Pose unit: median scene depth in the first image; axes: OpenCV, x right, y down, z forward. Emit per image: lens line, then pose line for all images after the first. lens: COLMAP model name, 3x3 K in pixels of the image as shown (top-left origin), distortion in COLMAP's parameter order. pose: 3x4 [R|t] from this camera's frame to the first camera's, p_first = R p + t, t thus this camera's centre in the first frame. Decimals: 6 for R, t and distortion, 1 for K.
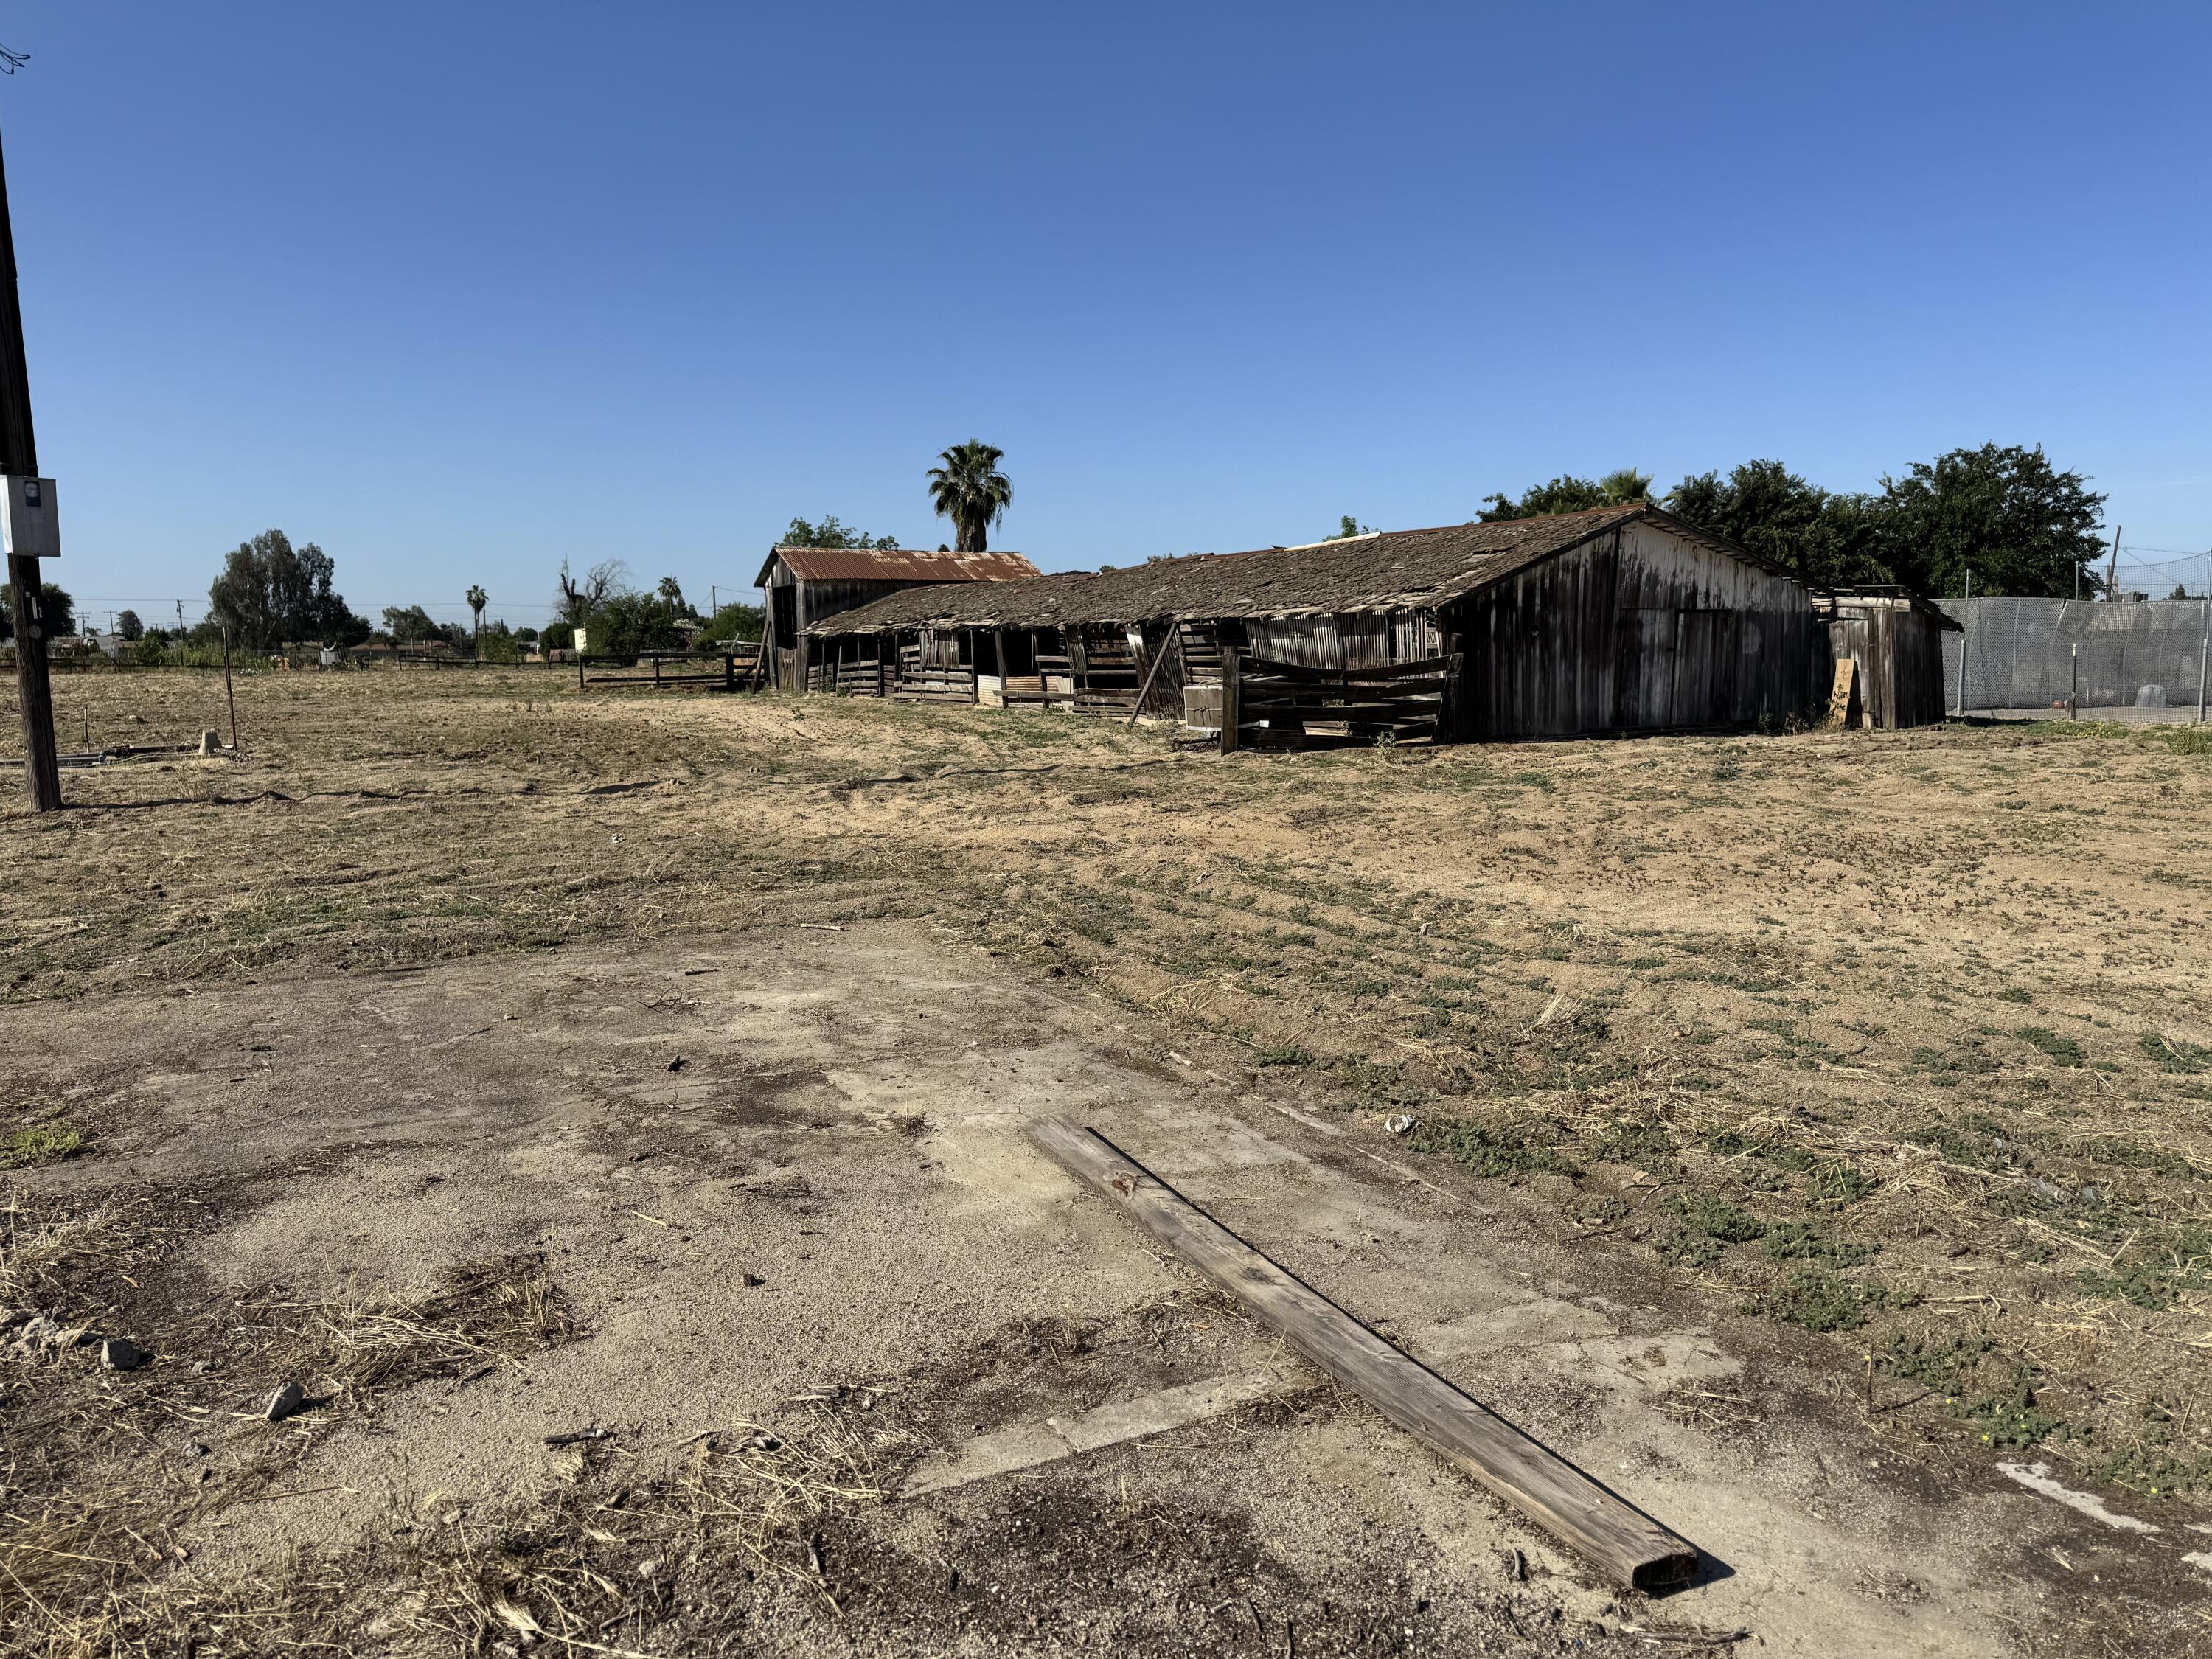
lens RADIAL K [[1590.5, 0, 1114.5], [0, 1590.5, 836.5], [0, 0, 1]] dist [0.047136, -0.028304]
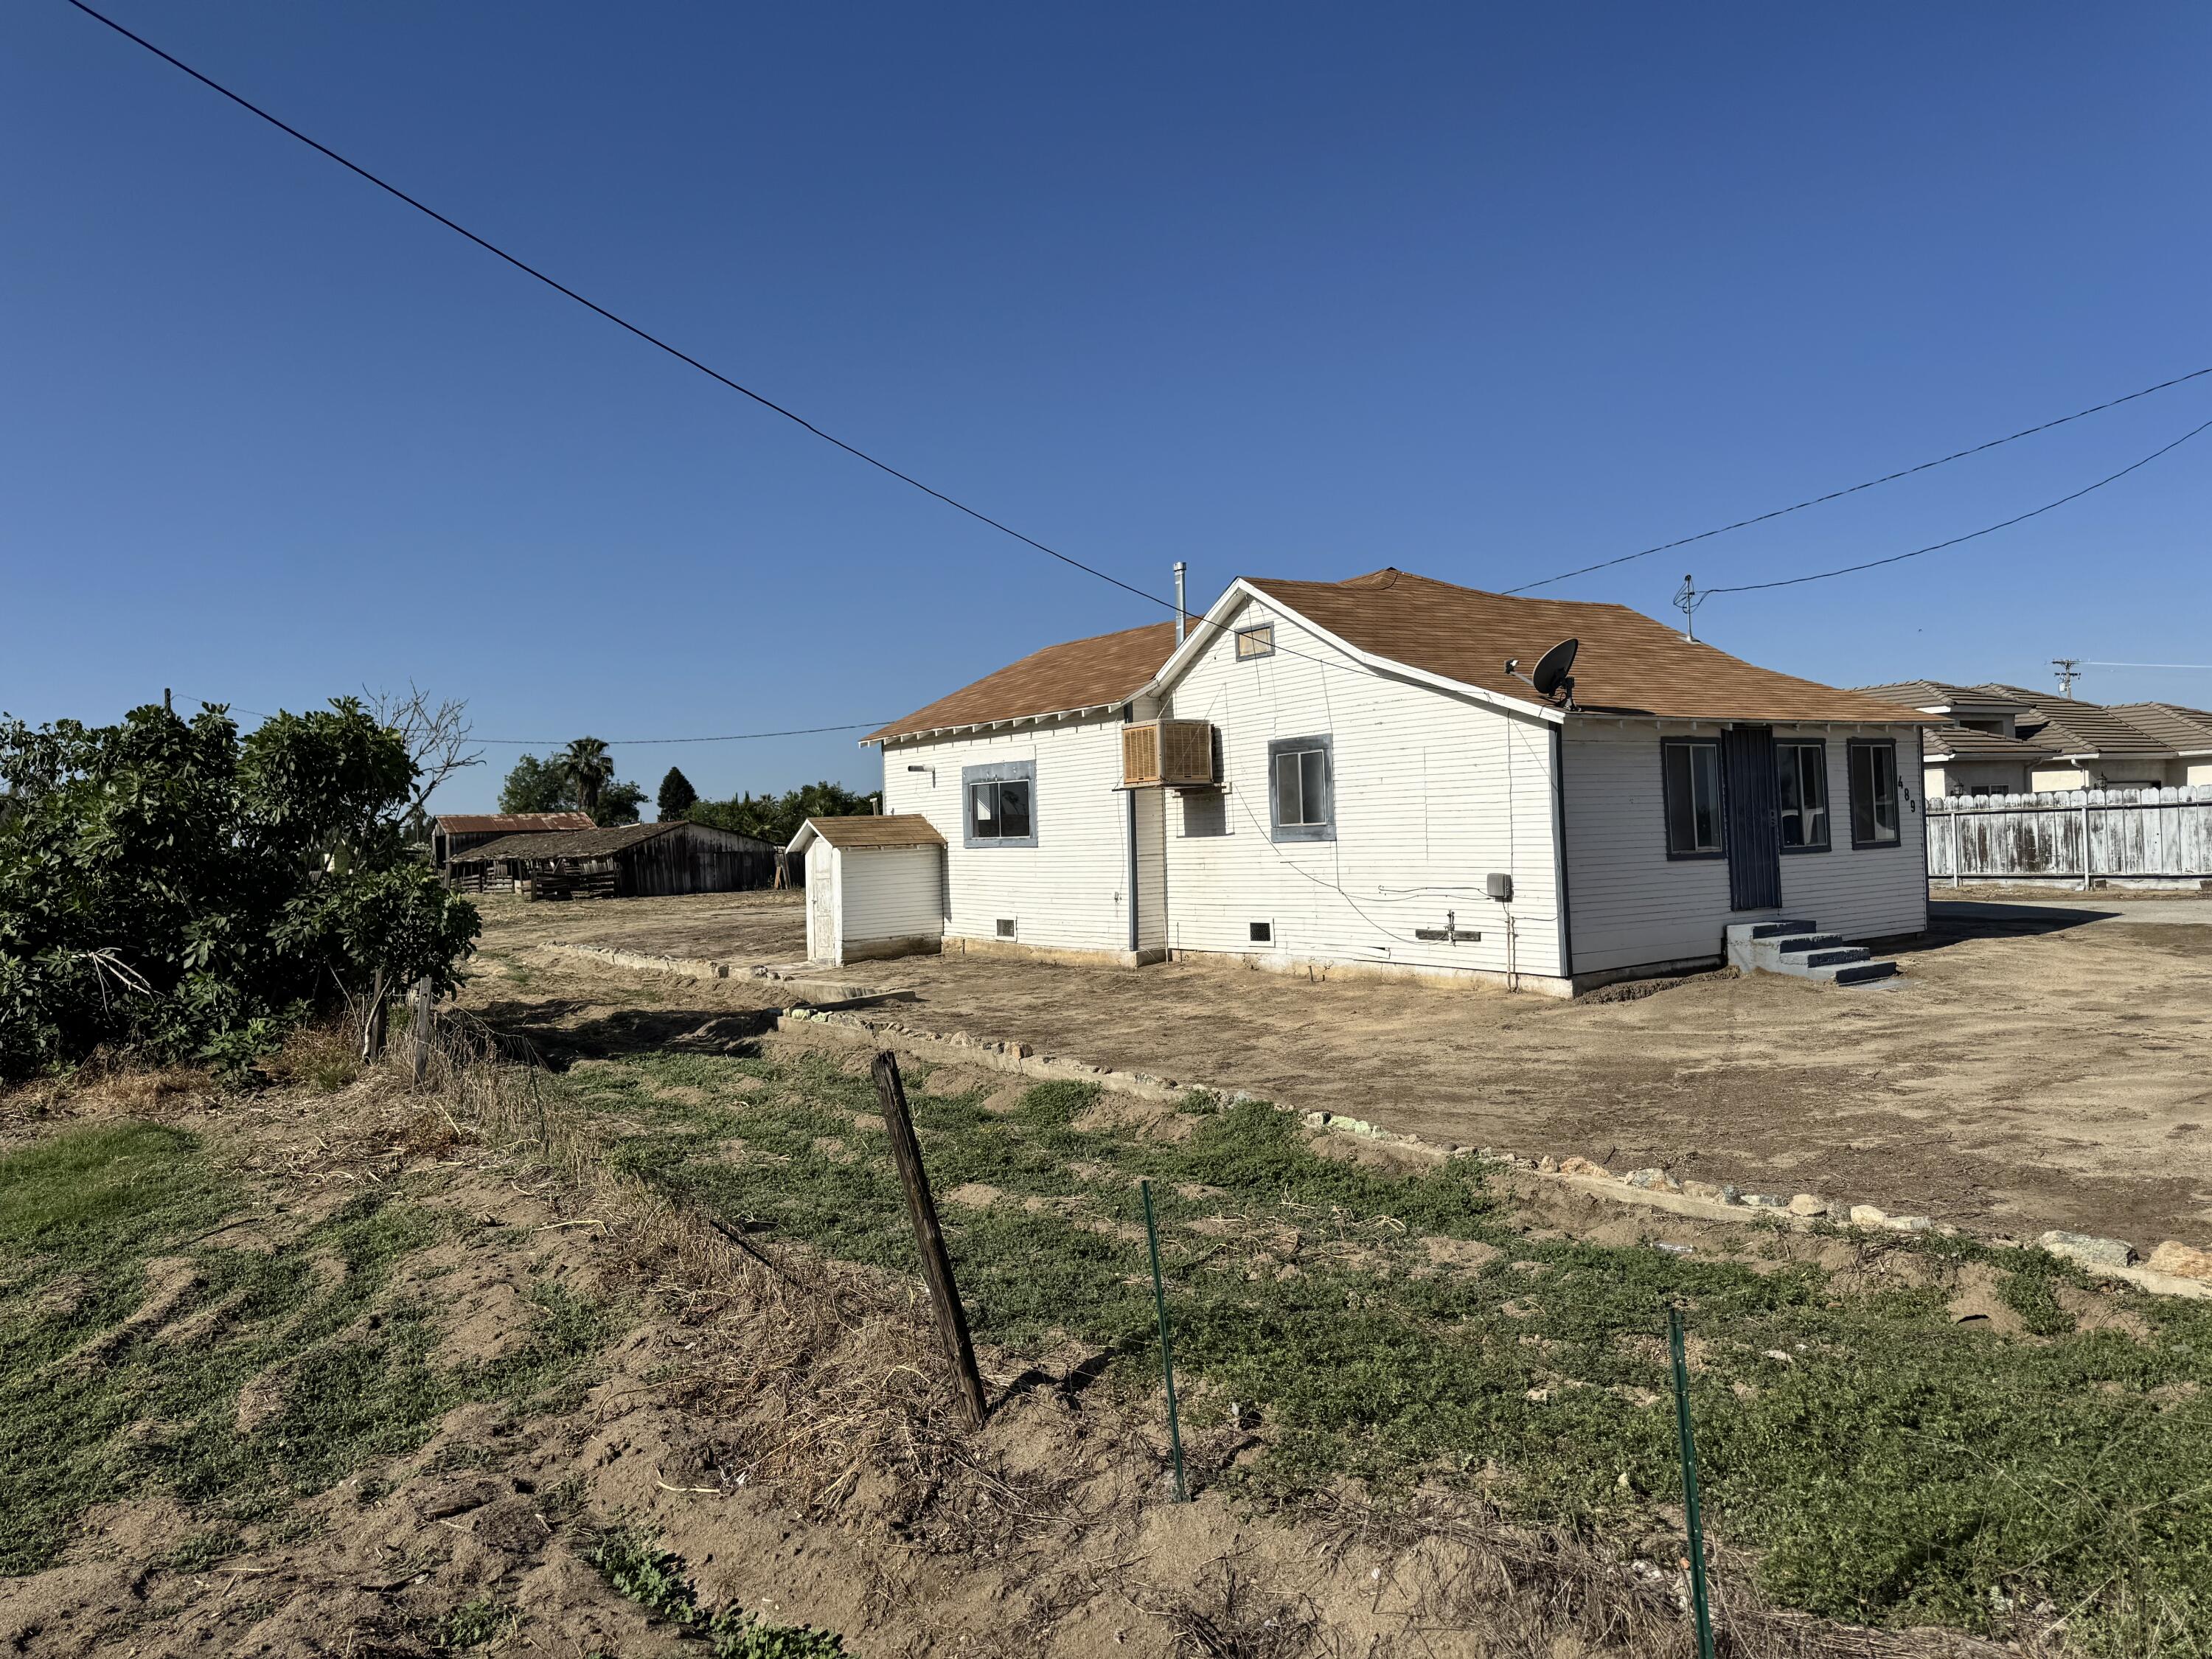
lens RADIAL K [[1590.5, 0, 1109.3], [0, 1590.5, 833.3], [0, 0, 1]] dist [0.047136, -0.028304]
pose [[0.991301, -0.025078, 0.129204, 0.335582], [0.041174, 0.991495, -0.123460, 0.106424], [-0.125009, 0.127706, 0.983902, -0.971751]]
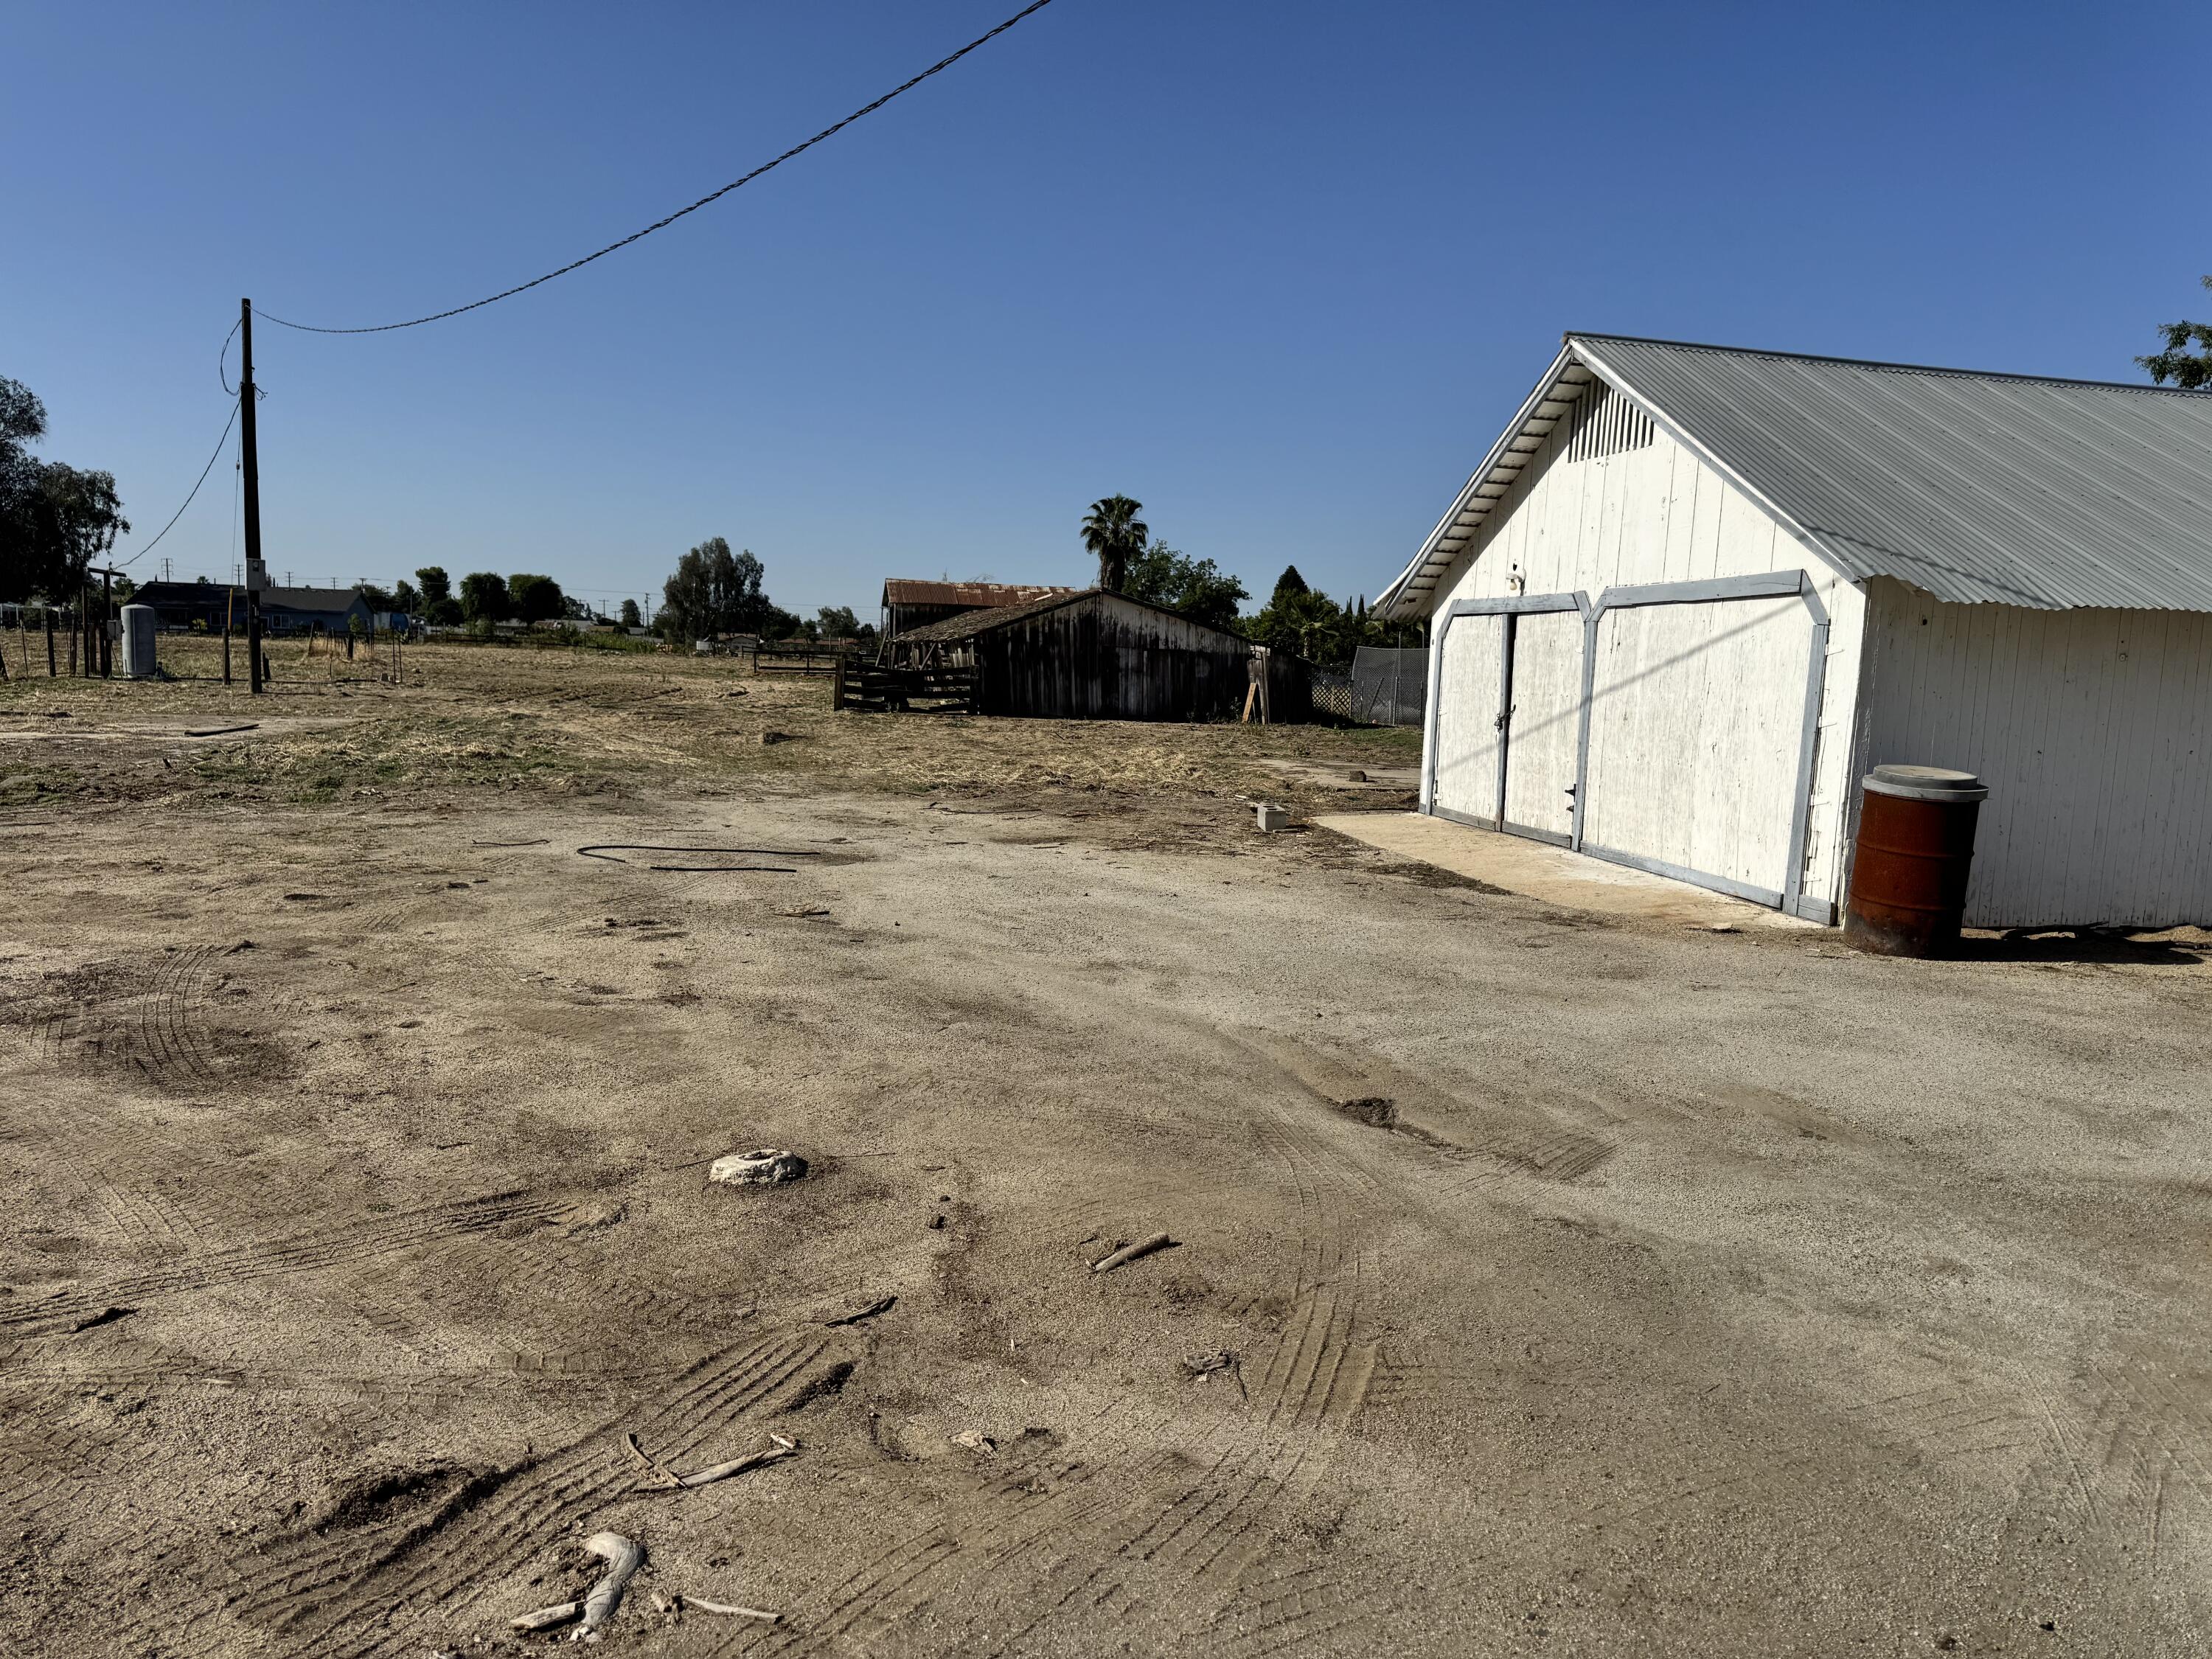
lens RADIAL K [[1590.5, 0, 1117.6], [0, 1590.5, 850.1], [0, 0, 1]] dist [0.047136, -0.028304]
pose [[0.965465, 0.077842, -0.248632, 0.365549], [-0.078348, 0.996895, 0.007874, 0.029472], [0.248473, 0.011878, 0.968566, -0.309979]]
